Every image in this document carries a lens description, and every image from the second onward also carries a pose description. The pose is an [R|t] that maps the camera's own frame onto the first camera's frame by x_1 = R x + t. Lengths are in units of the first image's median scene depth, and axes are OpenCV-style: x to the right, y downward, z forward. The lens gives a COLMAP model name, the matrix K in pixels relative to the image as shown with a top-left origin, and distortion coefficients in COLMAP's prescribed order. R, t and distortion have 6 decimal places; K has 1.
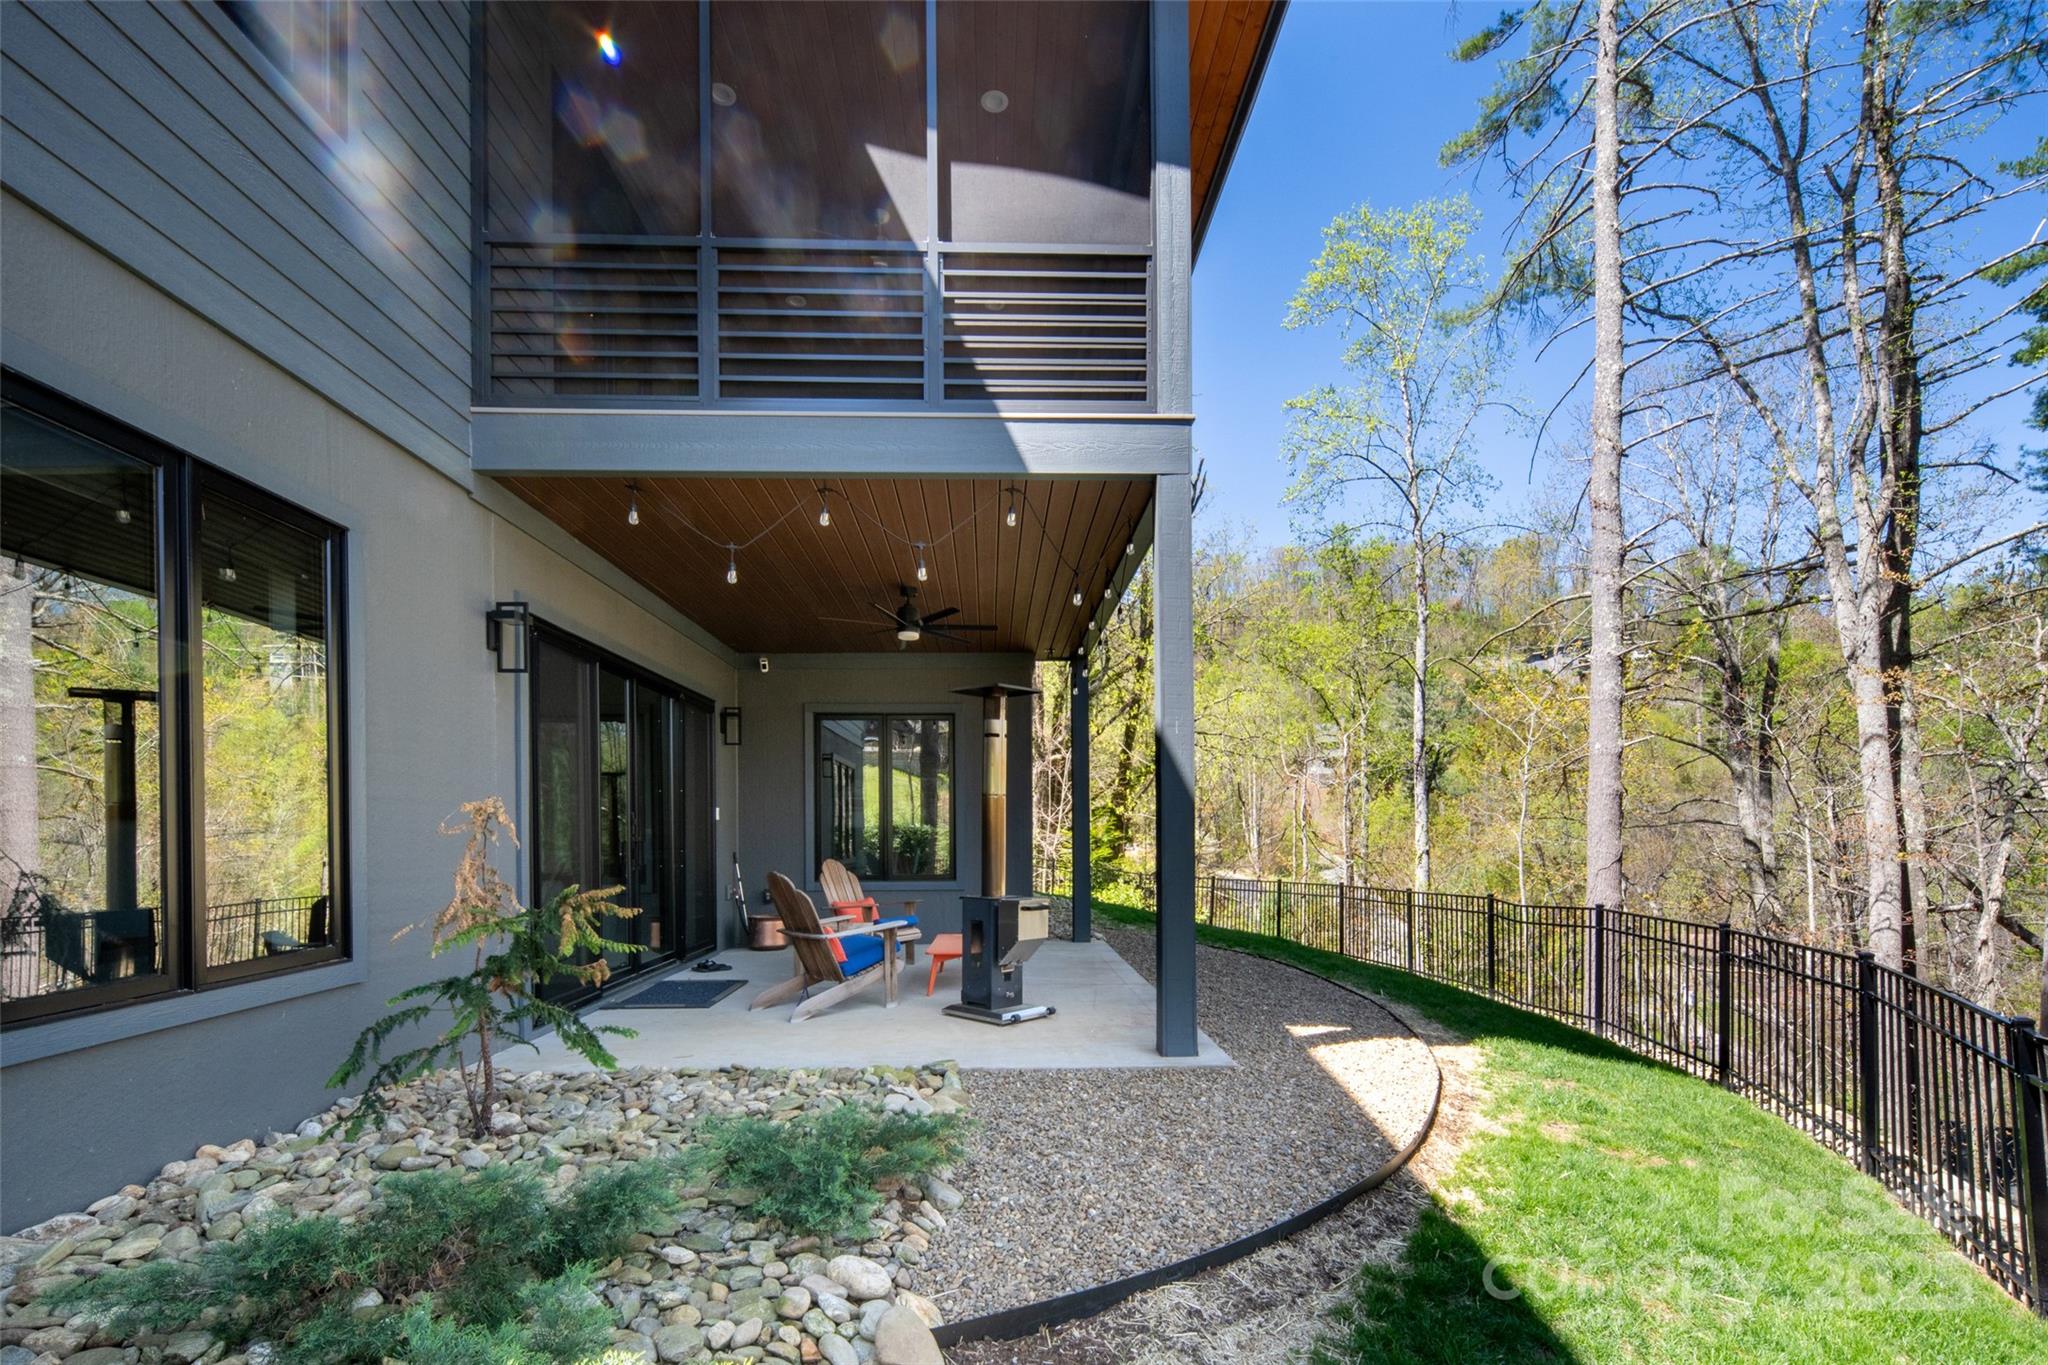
lens RADIAL K [[902.0, 0, 1024.0], [0, 902.0, 839.5], [0, 0, 1]] dist [0.000046, -0.000252]
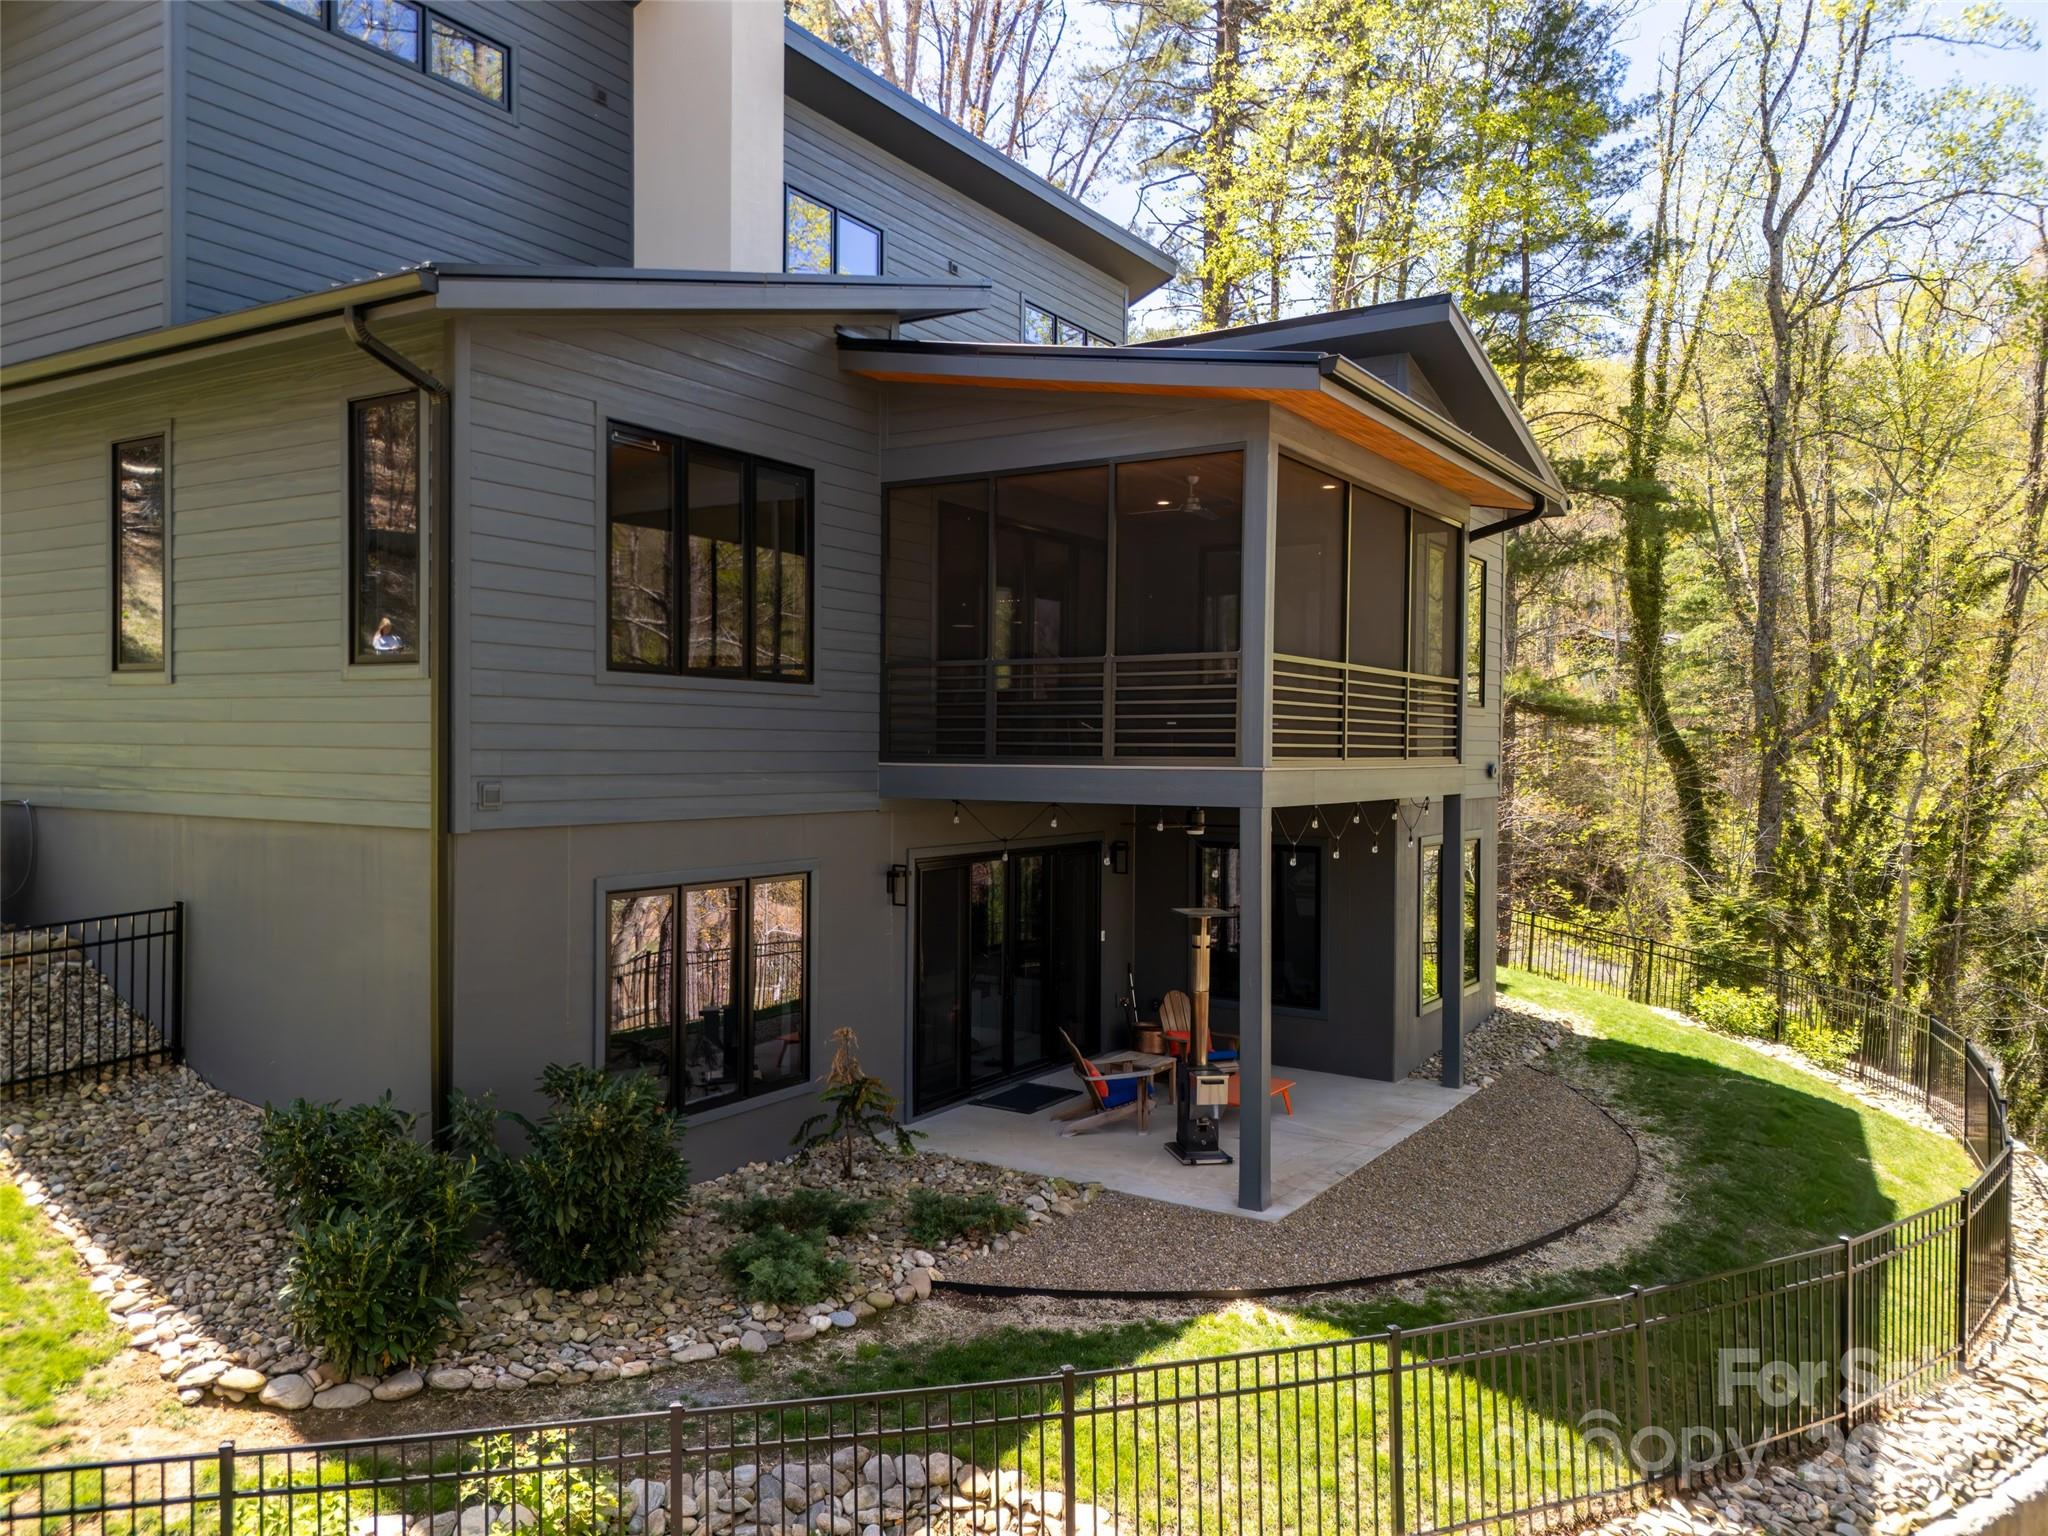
lens RADIAL K [[1478.4, 0, 1024.0], [0, 1478.4, 768.0], [0, 0, 1]] dist [0.048868, -0.000010]
pose [[0.818839, 0.019277, -0.573699, 1.846182], [-0.016878, 0.999812, 0.009505, -0.723812], [0.573775, 0.001900, 0.819011, -1.740292]]
